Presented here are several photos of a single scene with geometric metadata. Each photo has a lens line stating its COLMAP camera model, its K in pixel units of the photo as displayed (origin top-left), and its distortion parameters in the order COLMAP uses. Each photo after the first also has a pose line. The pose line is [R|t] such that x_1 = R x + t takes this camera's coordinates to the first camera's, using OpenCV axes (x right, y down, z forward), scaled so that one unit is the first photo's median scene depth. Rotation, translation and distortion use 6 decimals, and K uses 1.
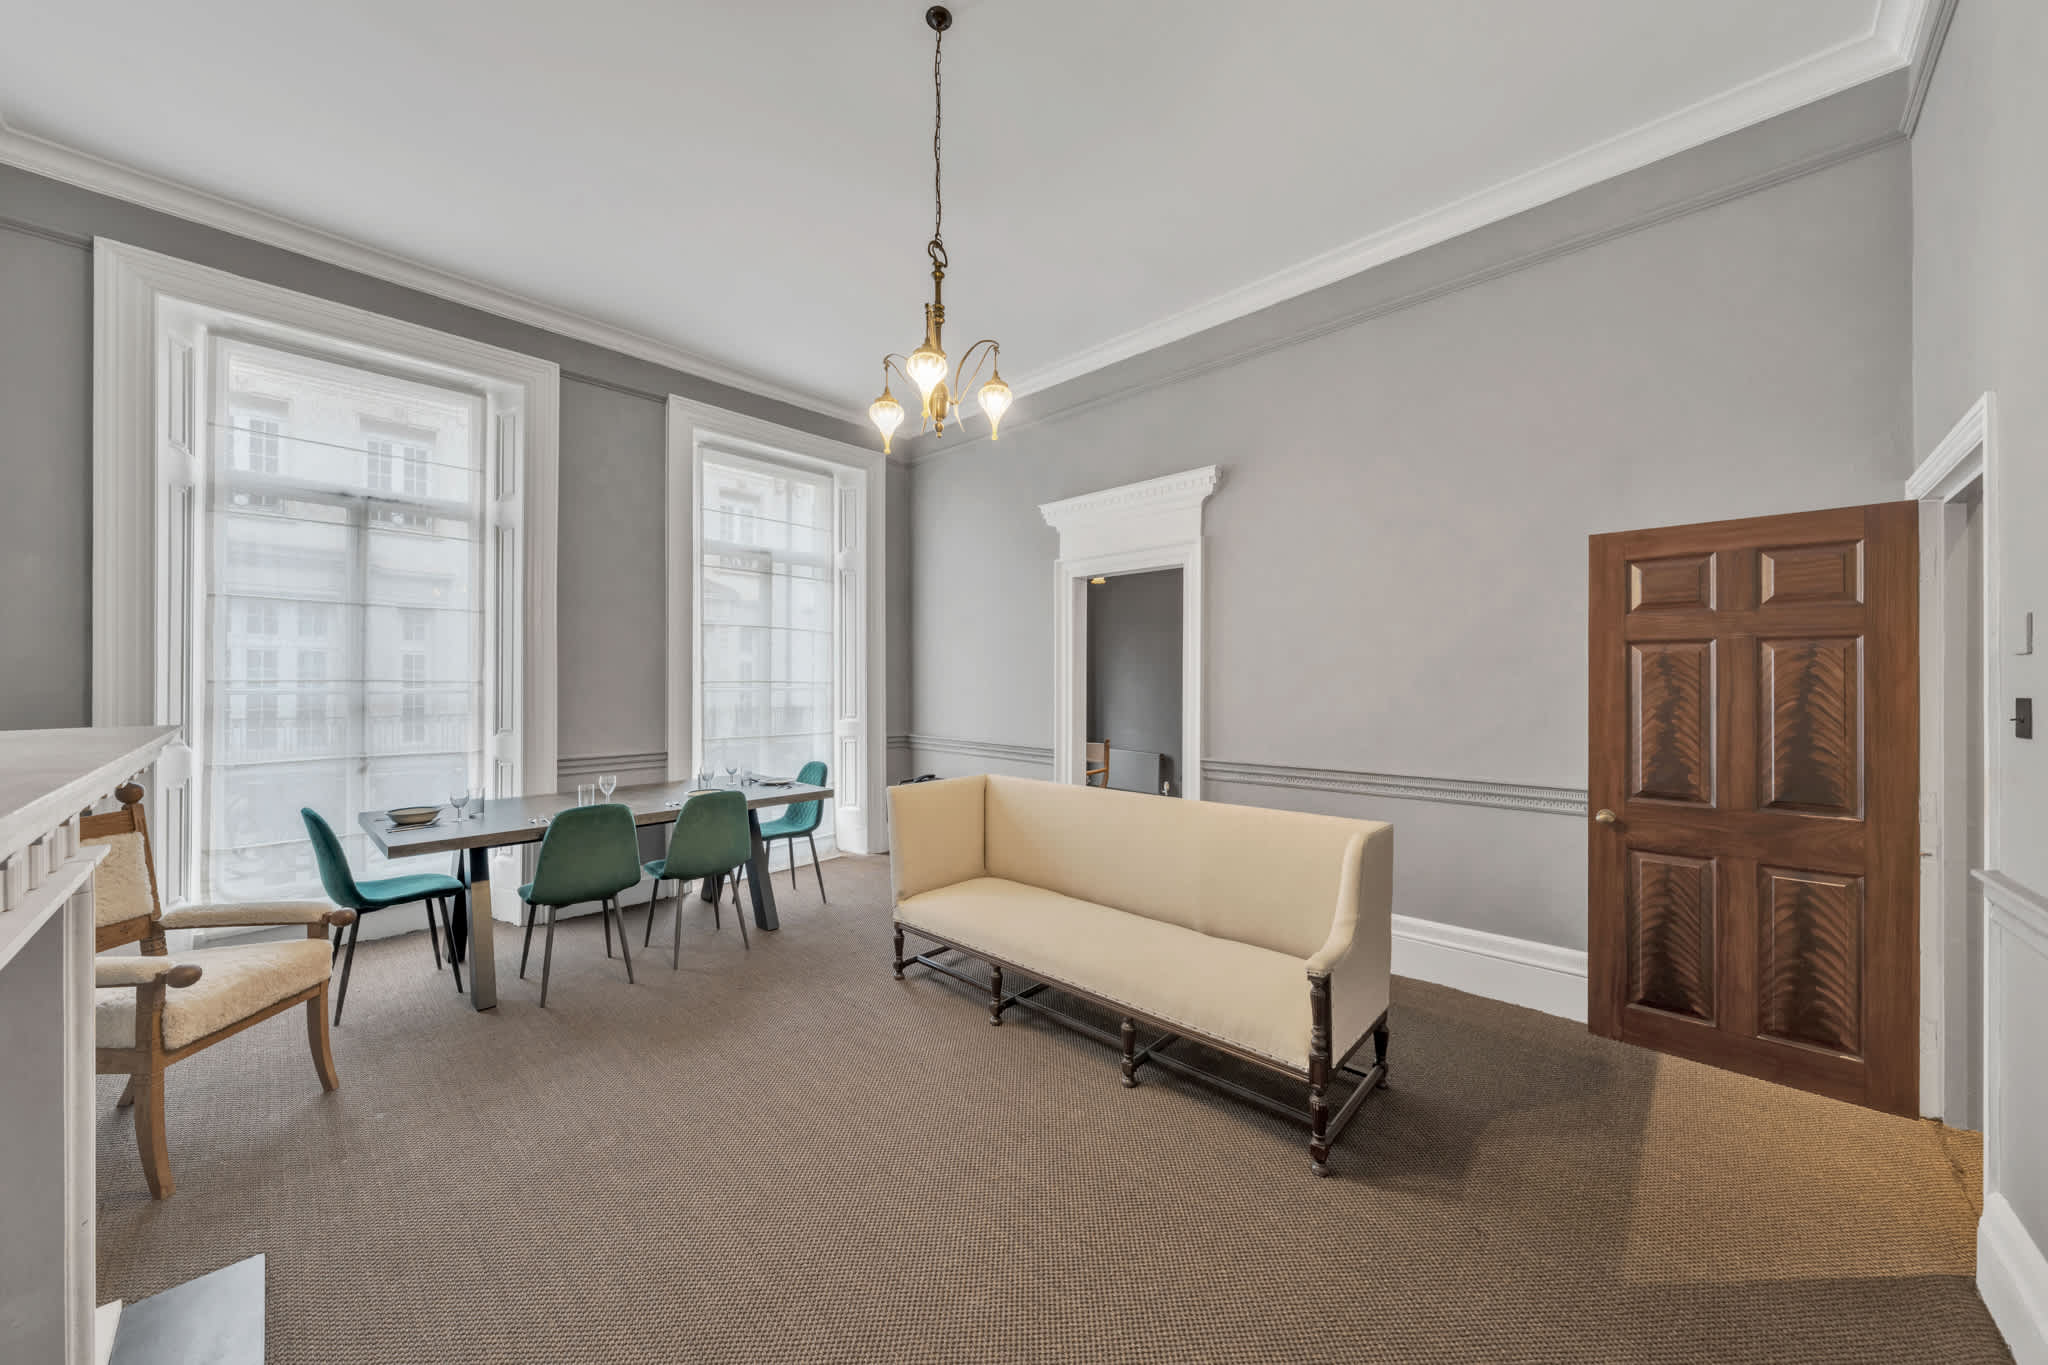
lens RADIAL K [[710.6, 0, 1029.1], [0, 710.6, 677.5], [0, 0, 1]] dist [-0.006204, 0.000104]
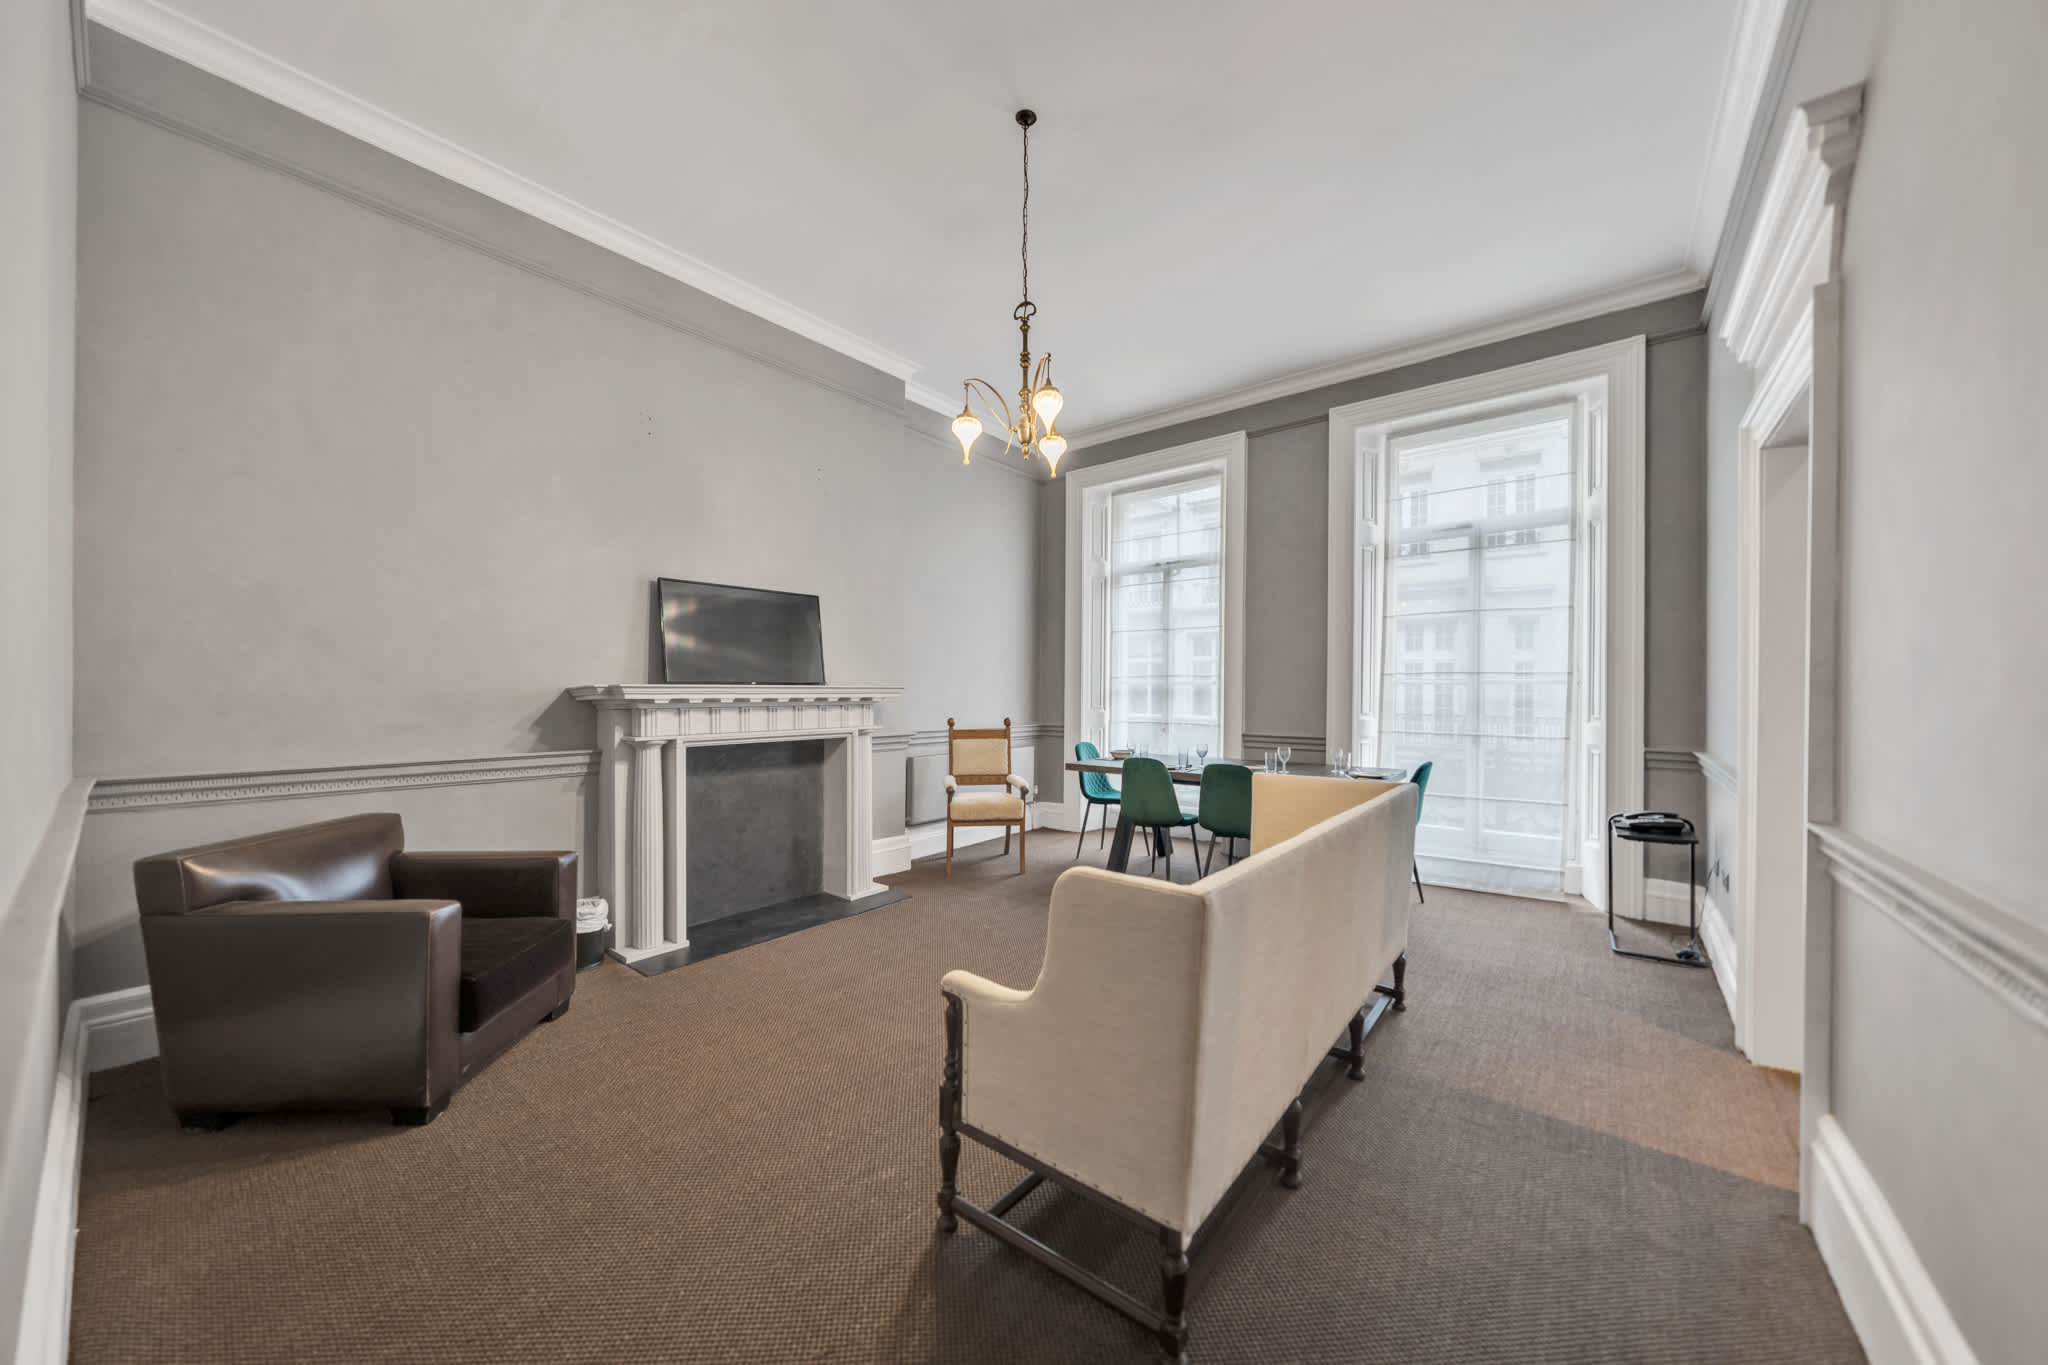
lens RADIAL K [[710.6, 0, 1020.3], [0, 710.6, 689.3], [0, 0, 1]] dist [-0.006204, 0.000104]
pose [[0.069524, -0.001638, -0.997579, 0.535402], [0.003155, 0.999994, -0.001422, 0.029597], [0.997575, -0.003048, 0.069529, 0.440584]]
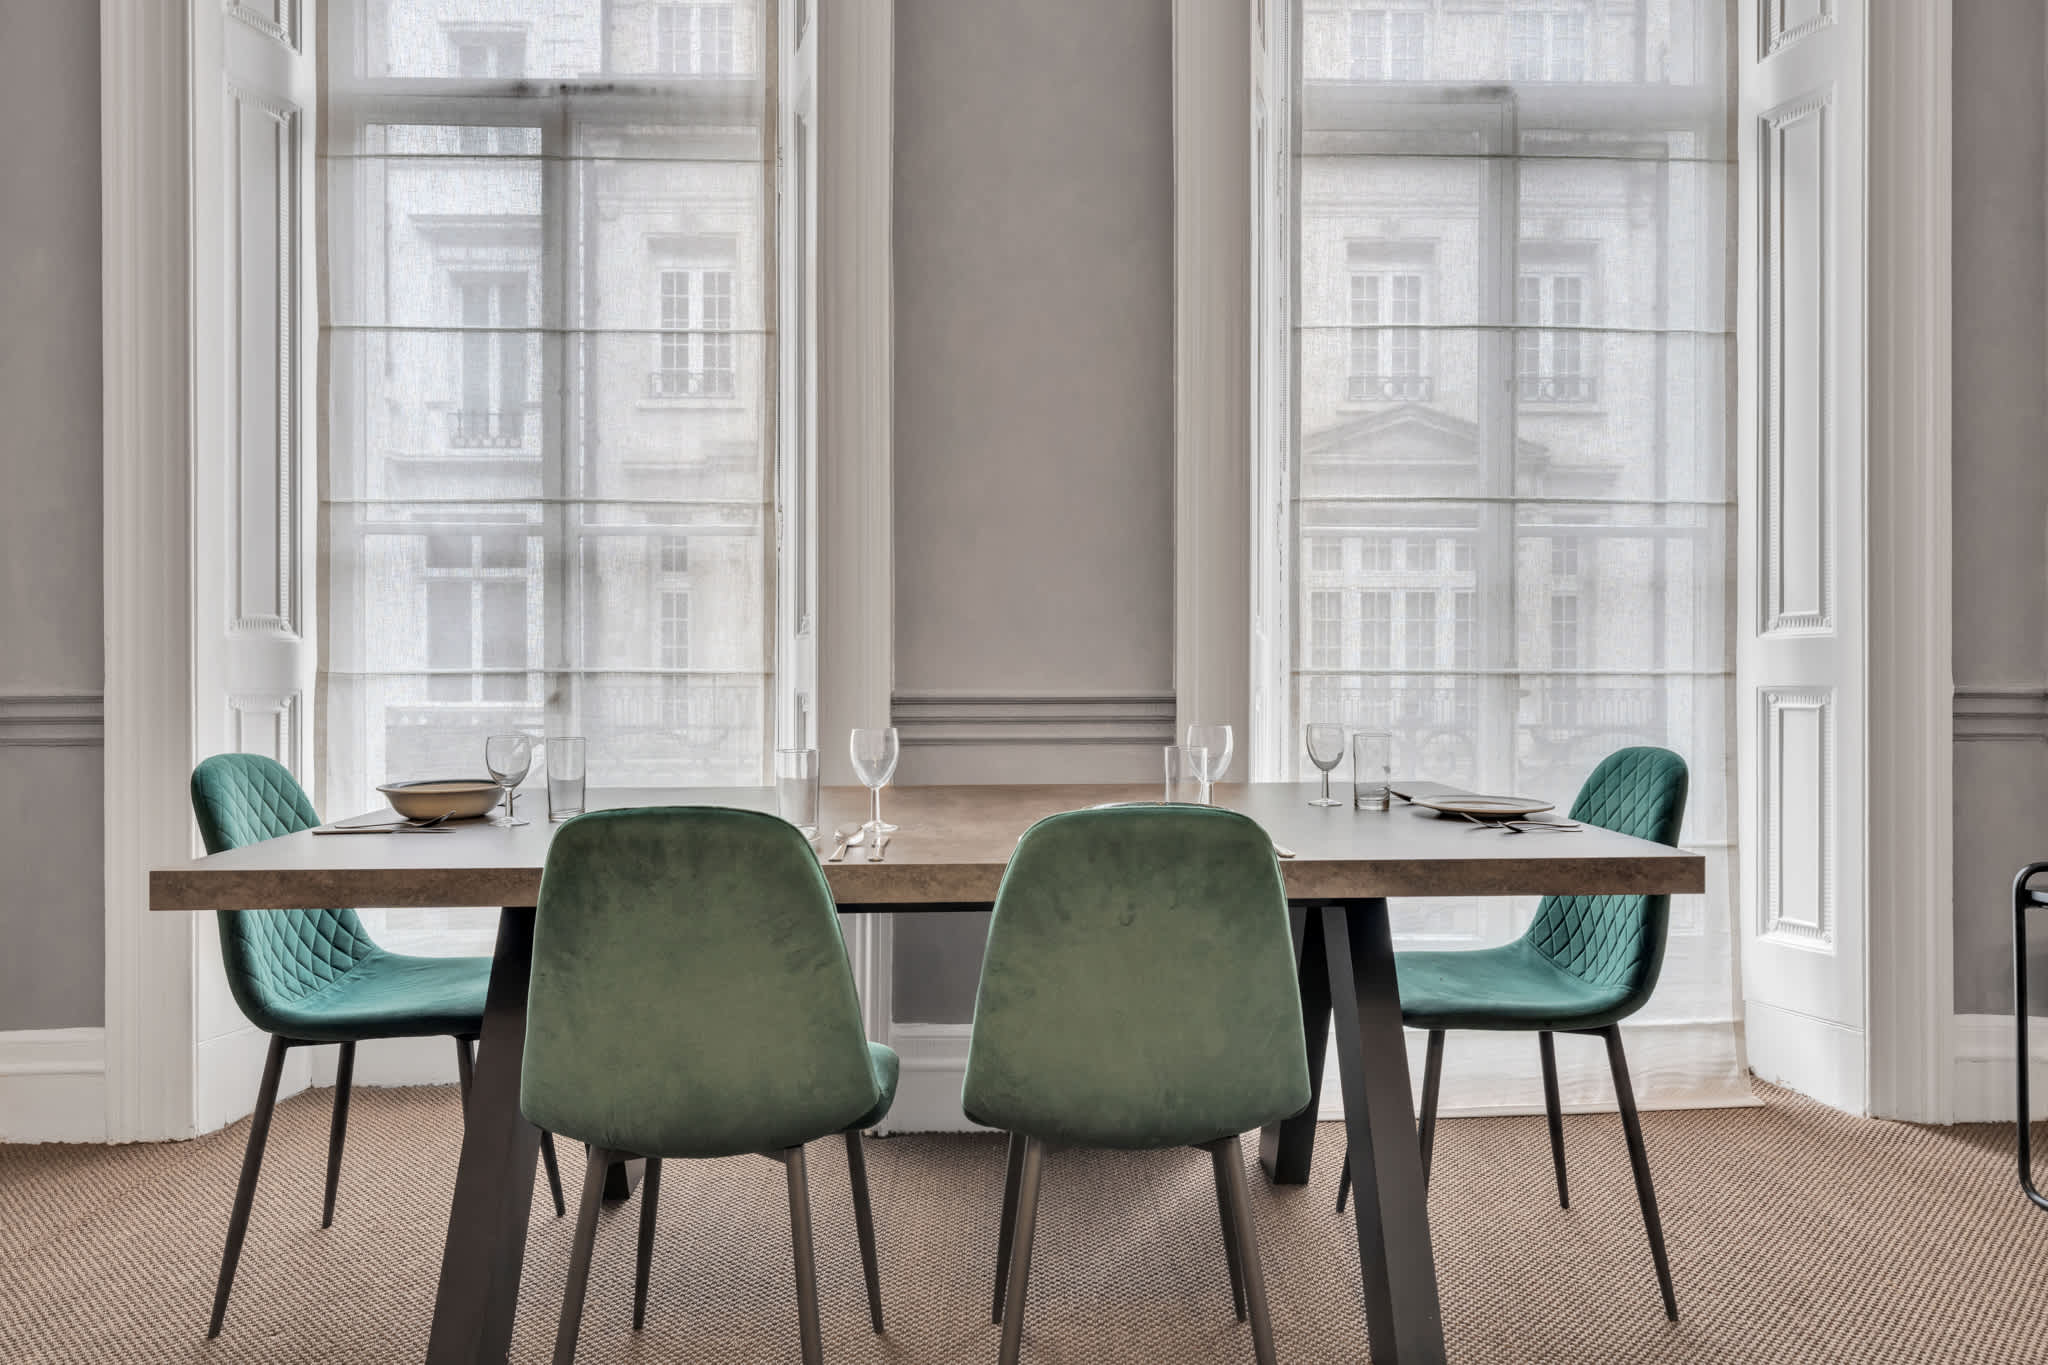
lens RADIAL K [[1272.3, 0, 1037.5], [0, 1272.3, 679.9], [0, 0, 1]] dist [-0.003660, 0.002775]
pose [[0.700045, 0.005106, -0.714080, -0.125145], [0.008059, 0.999854, 0.015049, 0.085891], [0.714053, -0.016290, 0.699902, 0.520508]]
